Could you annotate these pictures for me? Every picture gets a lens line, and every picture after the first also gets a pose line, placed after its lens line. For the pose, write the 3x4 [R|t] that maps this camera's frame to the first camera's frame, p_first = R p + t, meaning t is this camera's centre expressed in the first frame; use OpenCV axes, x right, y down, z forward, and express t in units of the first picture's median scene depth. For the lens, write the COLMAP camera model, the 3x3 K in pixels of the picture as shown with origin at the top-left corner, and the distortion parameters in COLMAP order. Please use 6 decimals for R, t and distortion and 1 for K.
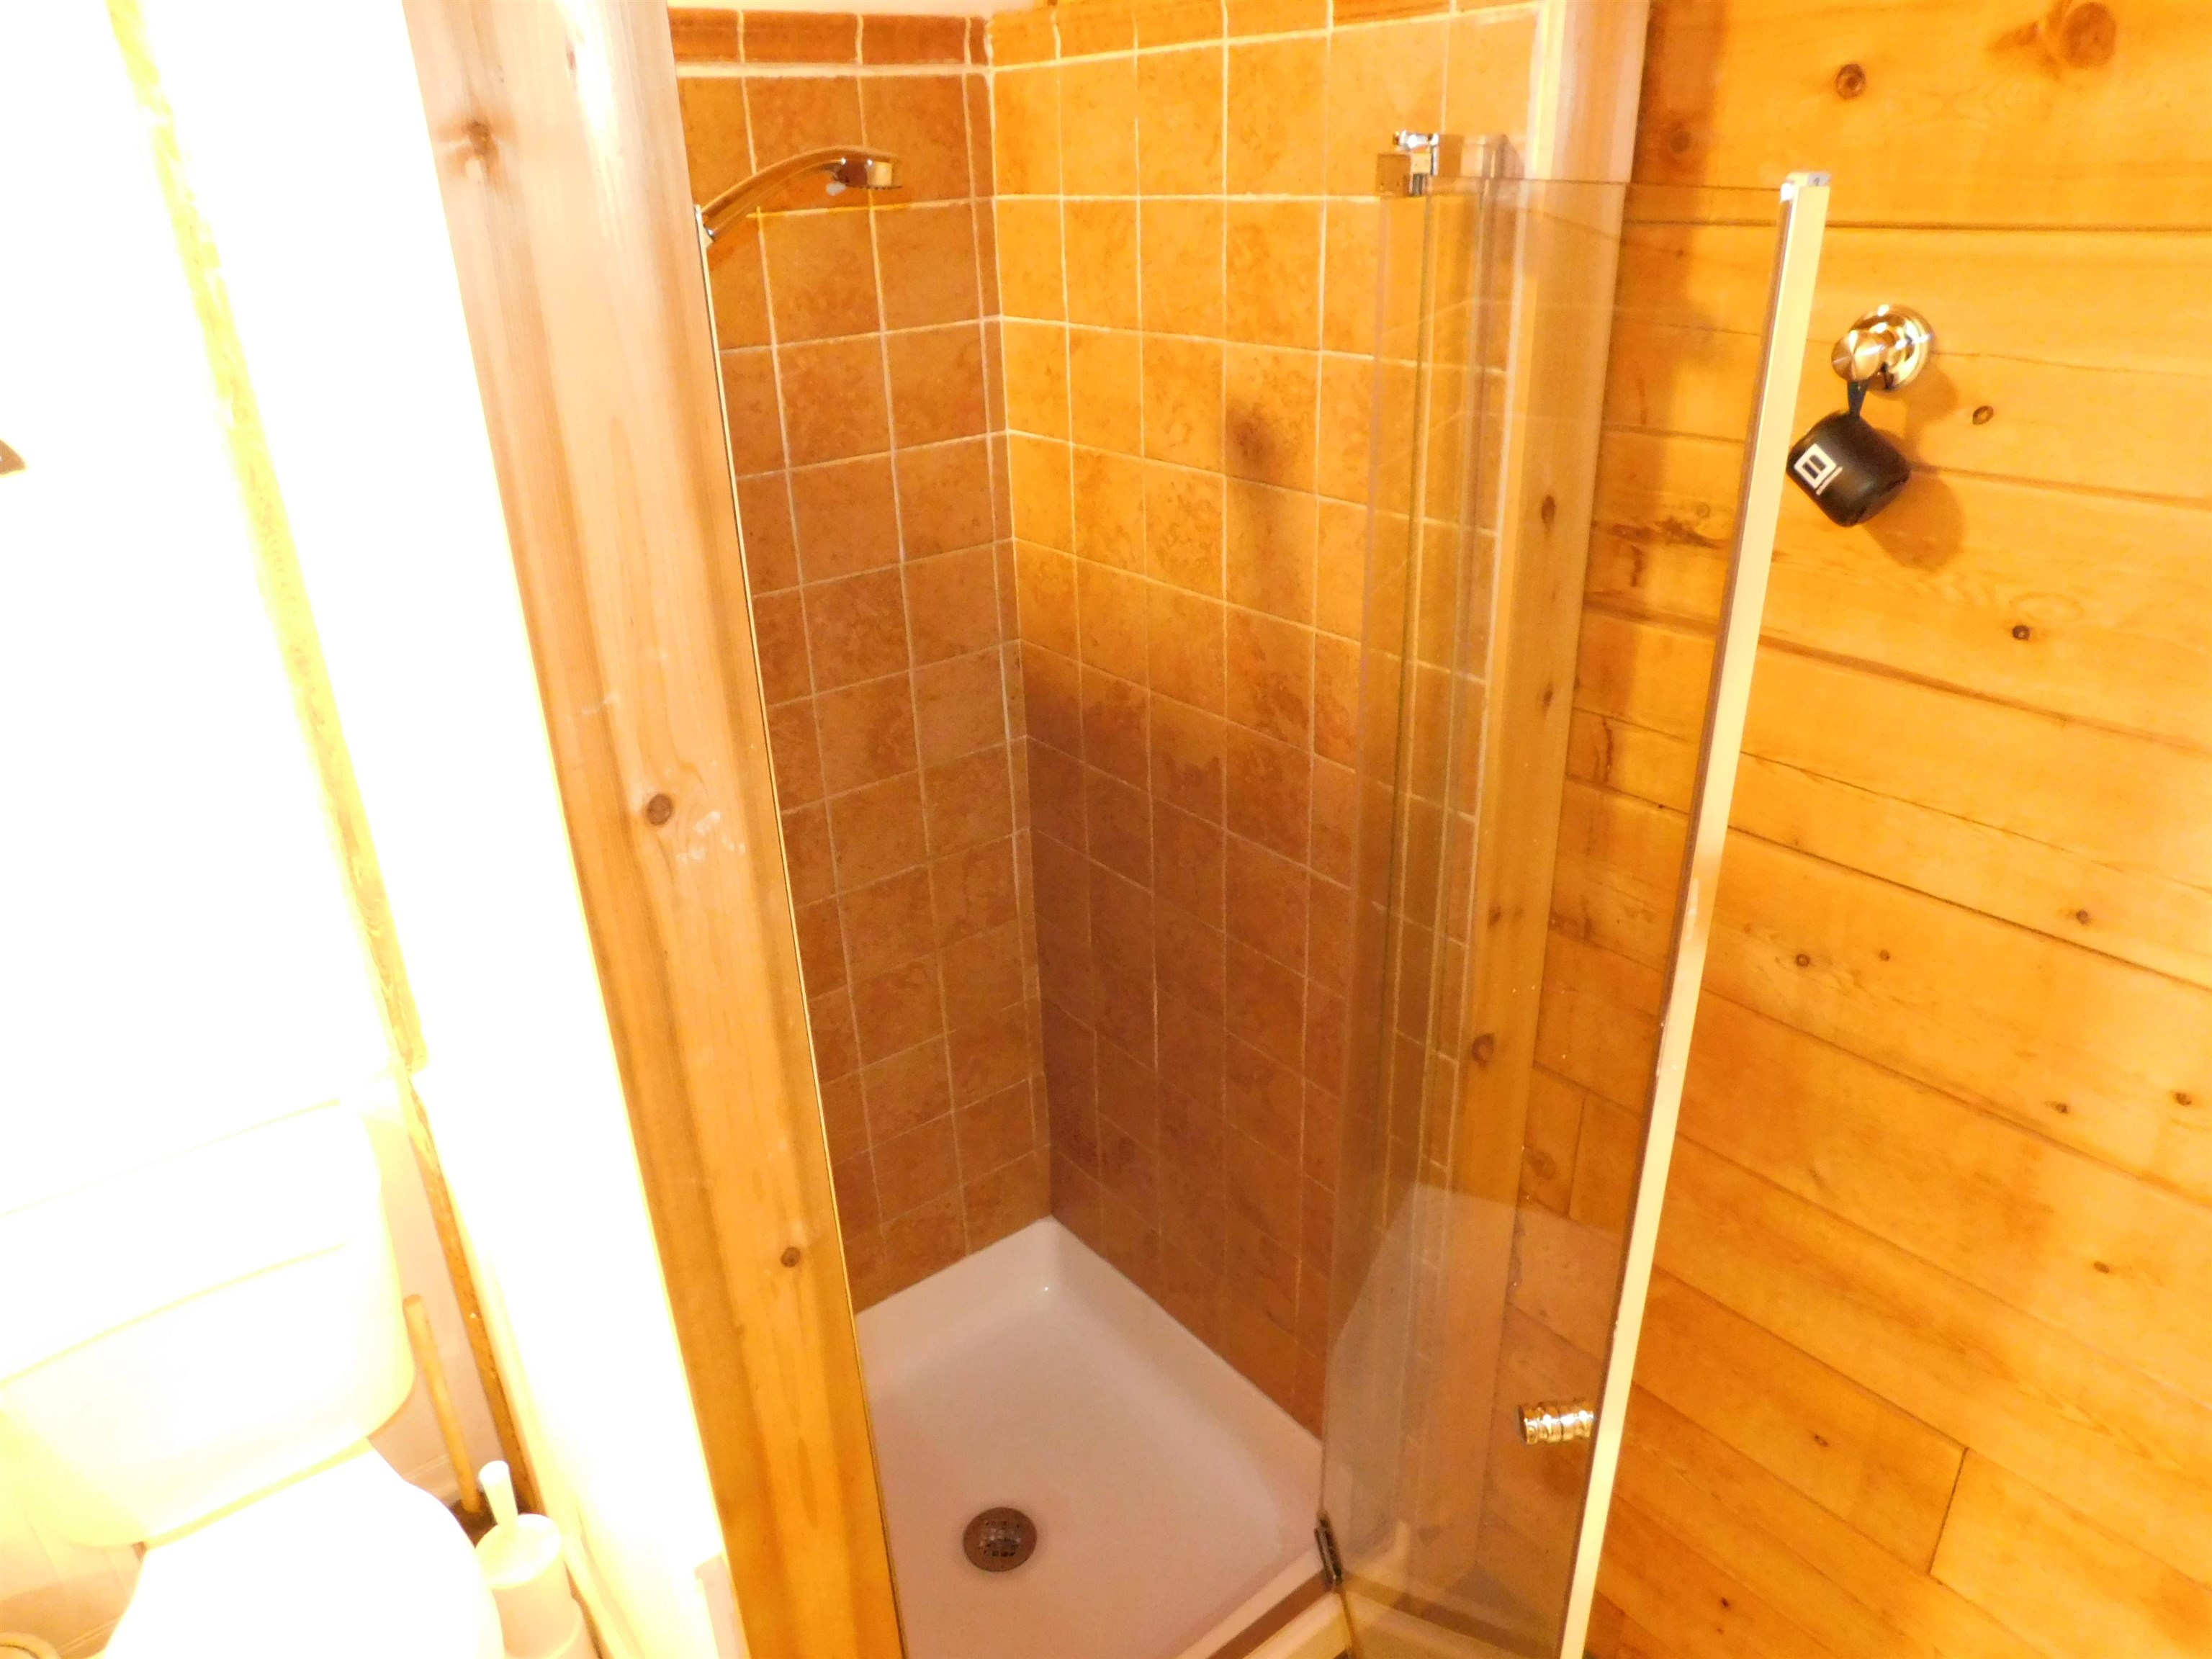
lens RADIAL K [[1462.9, 0, 1106.0], [0, 1462.9, 829.5], [0, 0, 1]] dist [-0.083071, 0.068041]
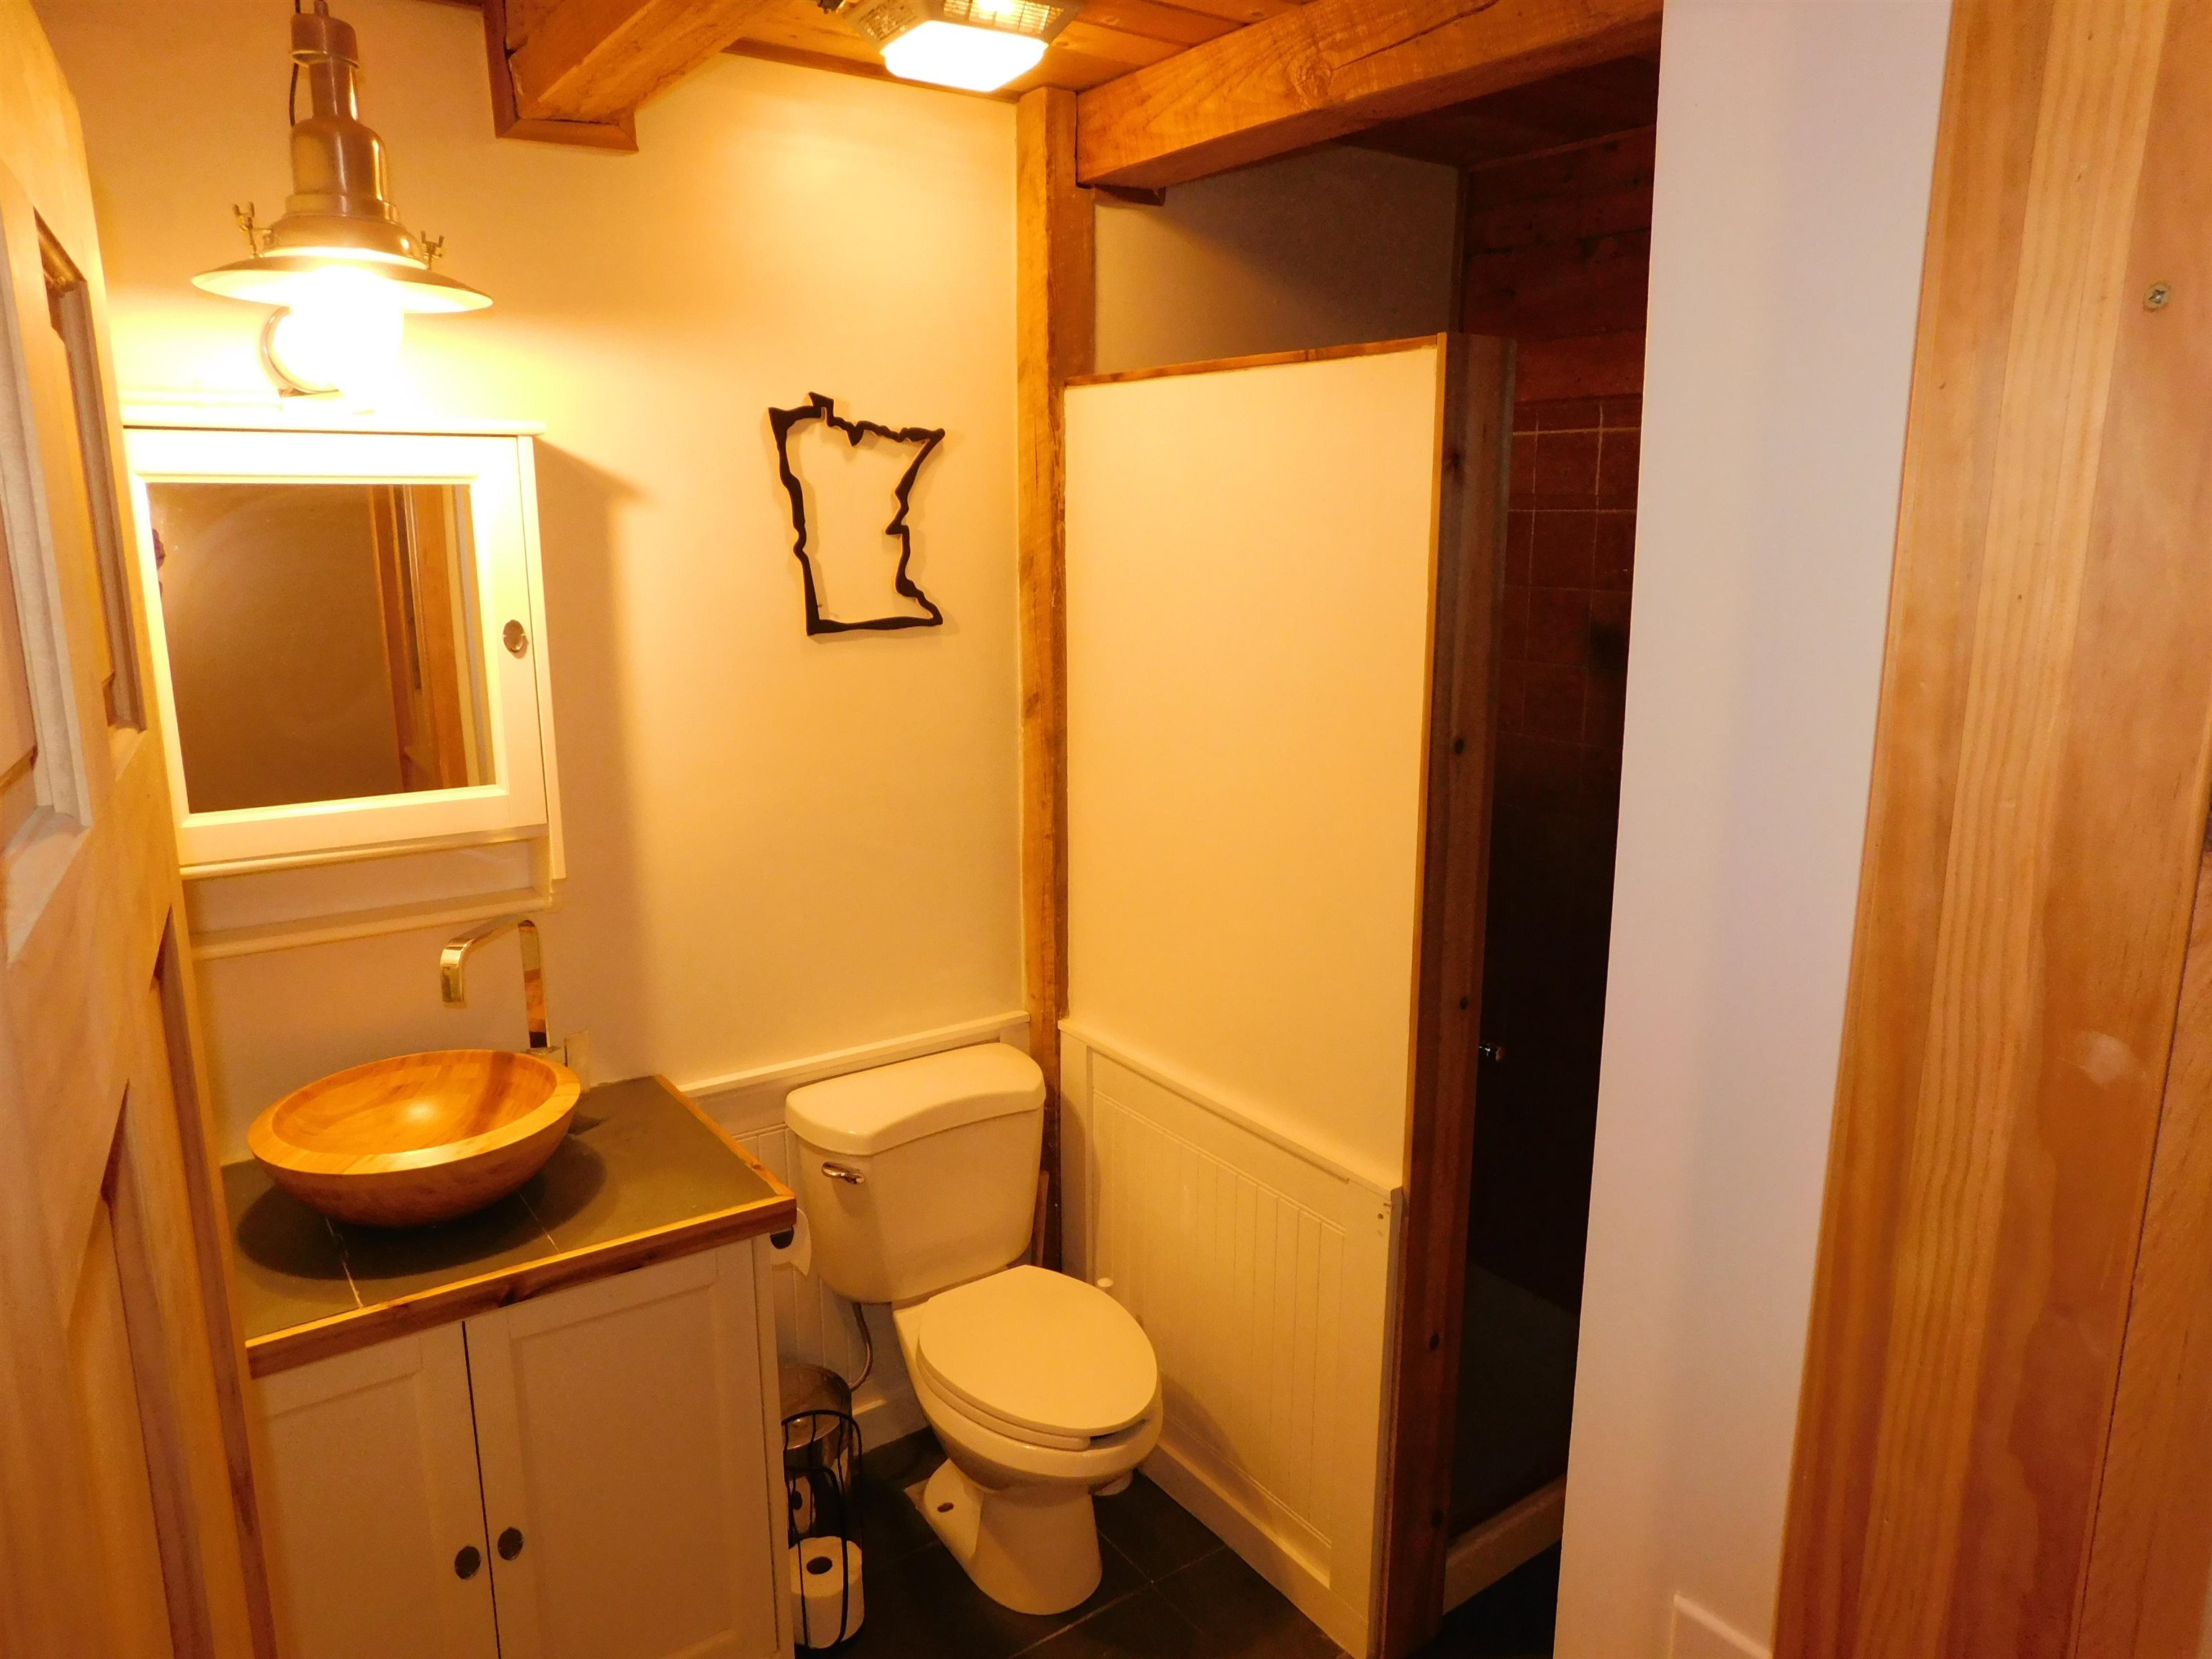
lens RADIAL K [[1462.9, 0, 1106.0], [0, 1462.9, 829.5], [0, 0, 1]] dist [-0.083071, 0.068041]
pose [[0.998673, 0.037095, -0.035731, -0.457739], [-0.043974, 0.975283, -0.216540, 0.369301], [0.026815, 0.217824, 0.975620, -0.692119]]
